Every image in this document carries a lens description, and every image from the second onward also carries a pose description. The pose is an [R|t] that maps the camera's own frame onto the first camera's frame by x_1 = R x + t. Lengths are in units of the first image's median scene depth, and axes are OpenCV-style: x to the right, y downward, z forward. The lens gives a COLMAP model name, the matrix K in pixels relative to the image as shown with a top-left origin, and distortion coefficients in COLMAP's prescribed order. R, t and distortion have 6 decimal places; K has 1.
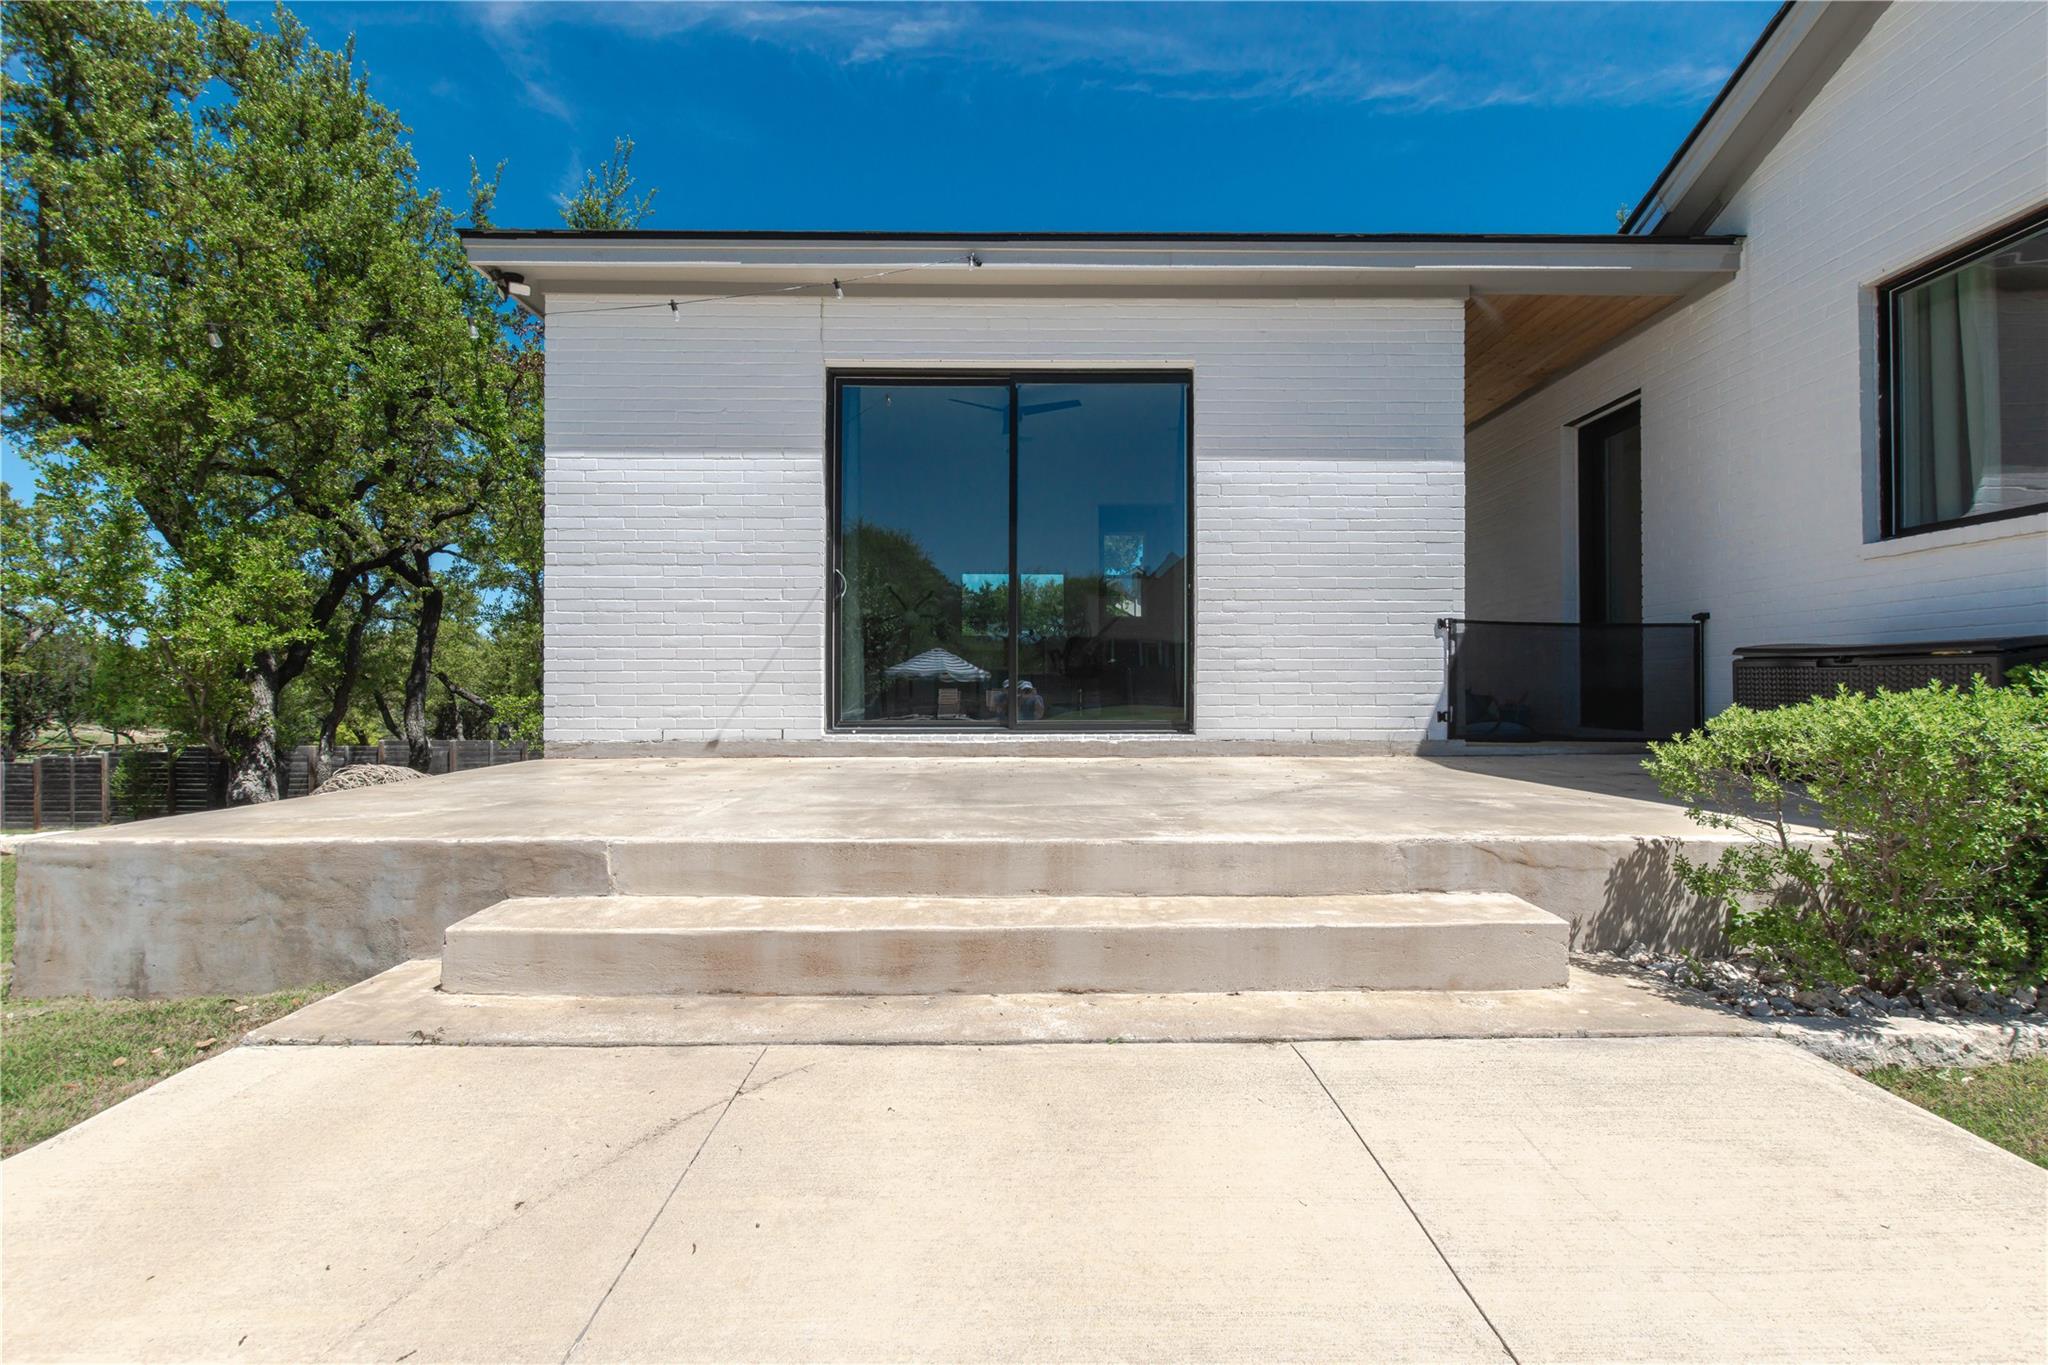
lens RADIAL K [[892.7, 0, 1041.7], [0, 892.7, 682.0], [0, 0, 1]] dist [-0.002656, -0.000430]
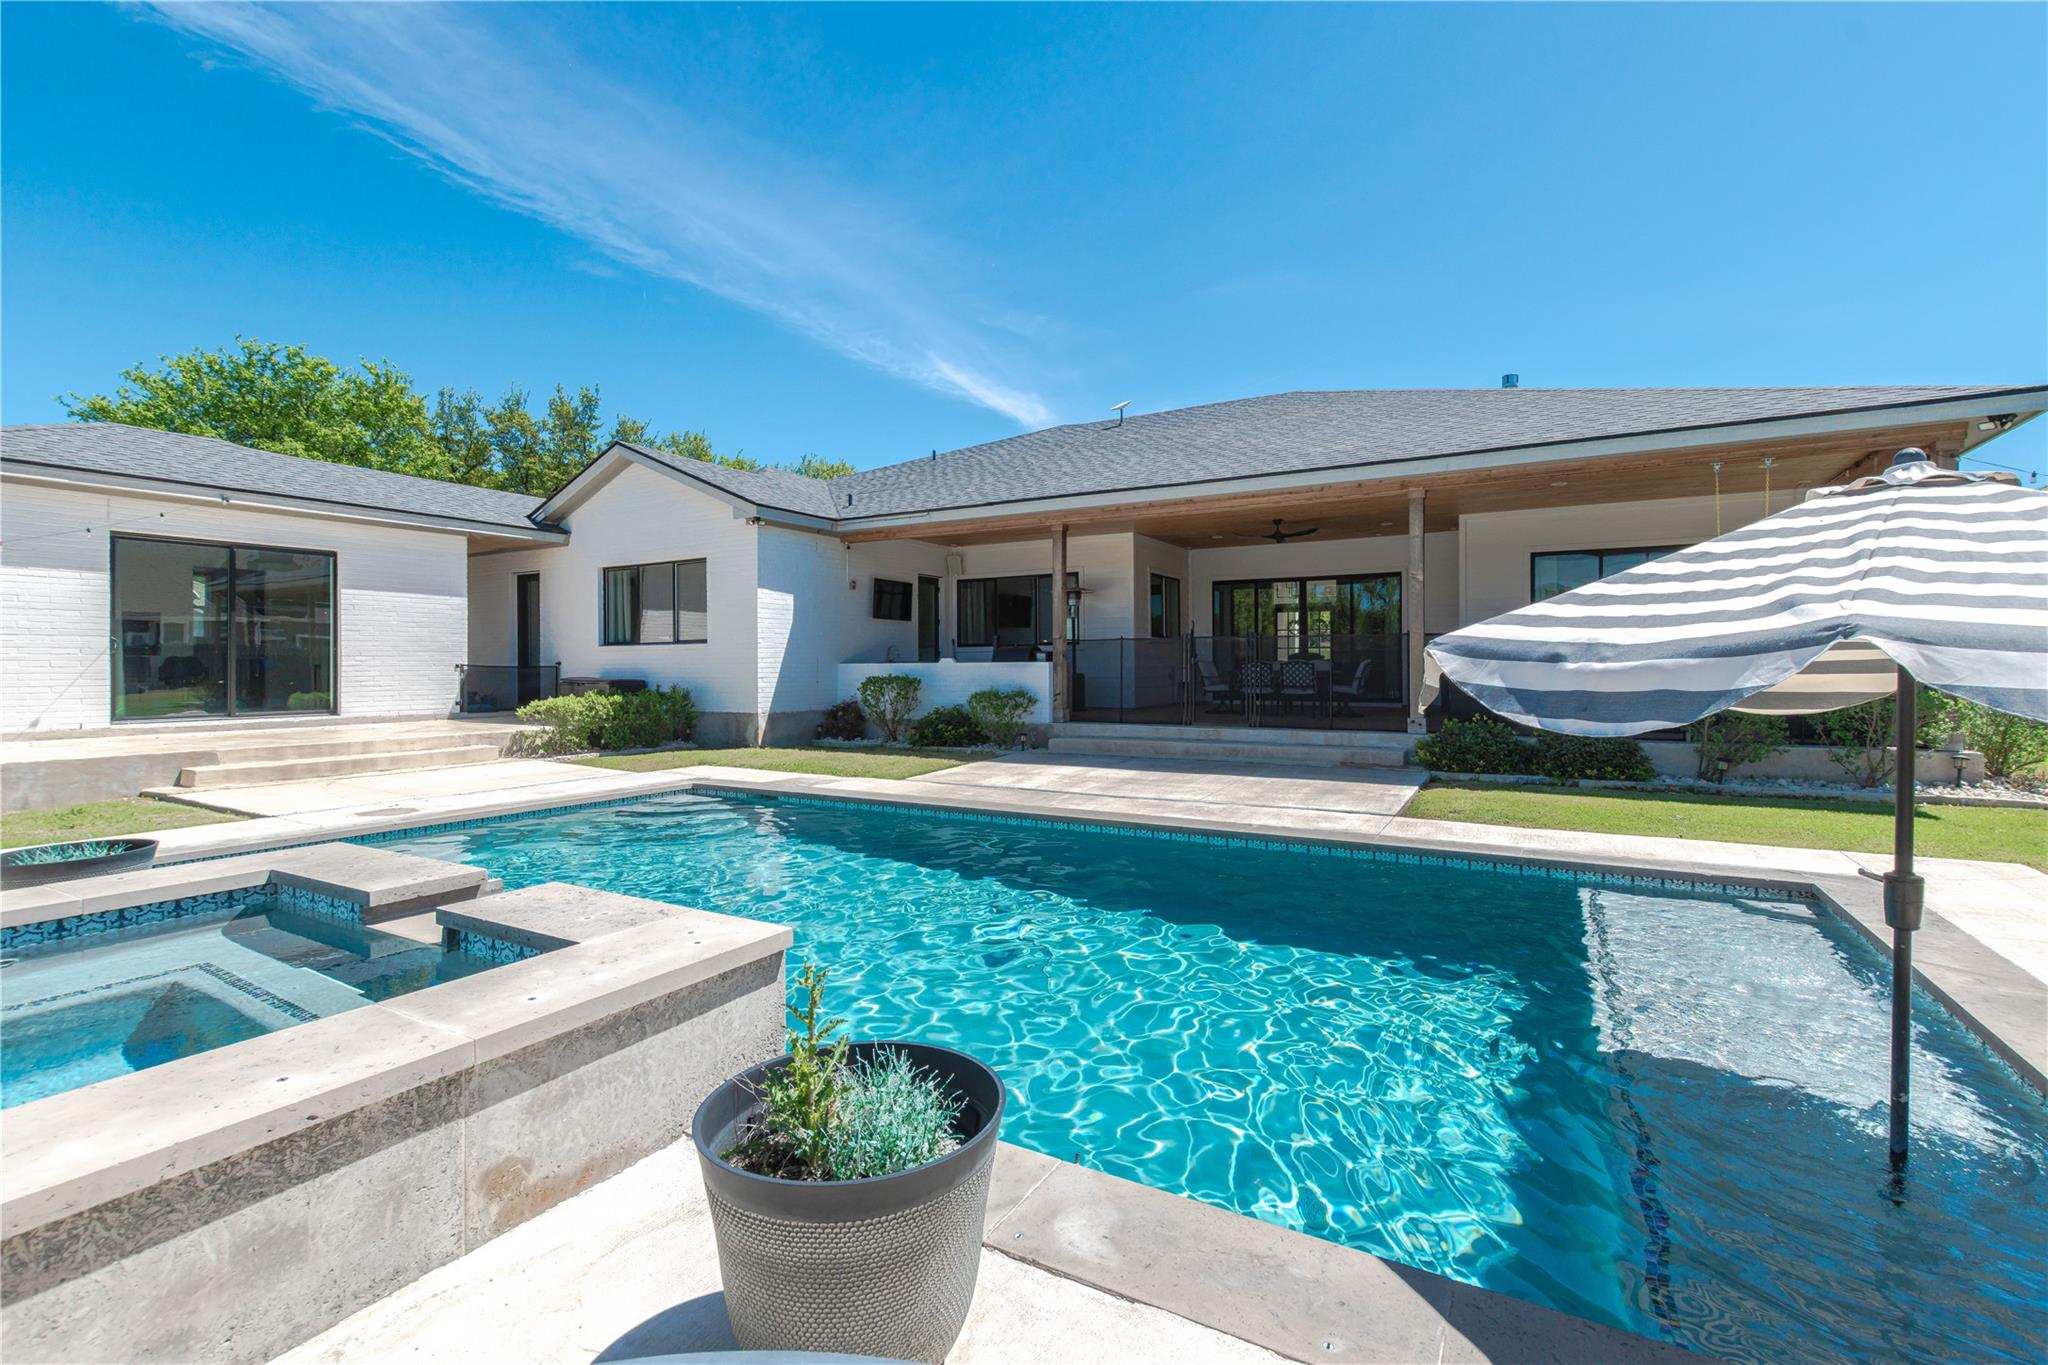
lens RADIAL K [[892.7, 0, 1041.7], [0, 892.7, 682.0], [0, 0, 1]] dist [-0.002656, -0.000430]
pose [[0.501627, -0.014116, 0.864969, -0.903393], [-0.007737, 0.999754, 0.020803, -0.087567], [-0.865050, -0.017127, 0.501394, -1.689615]]
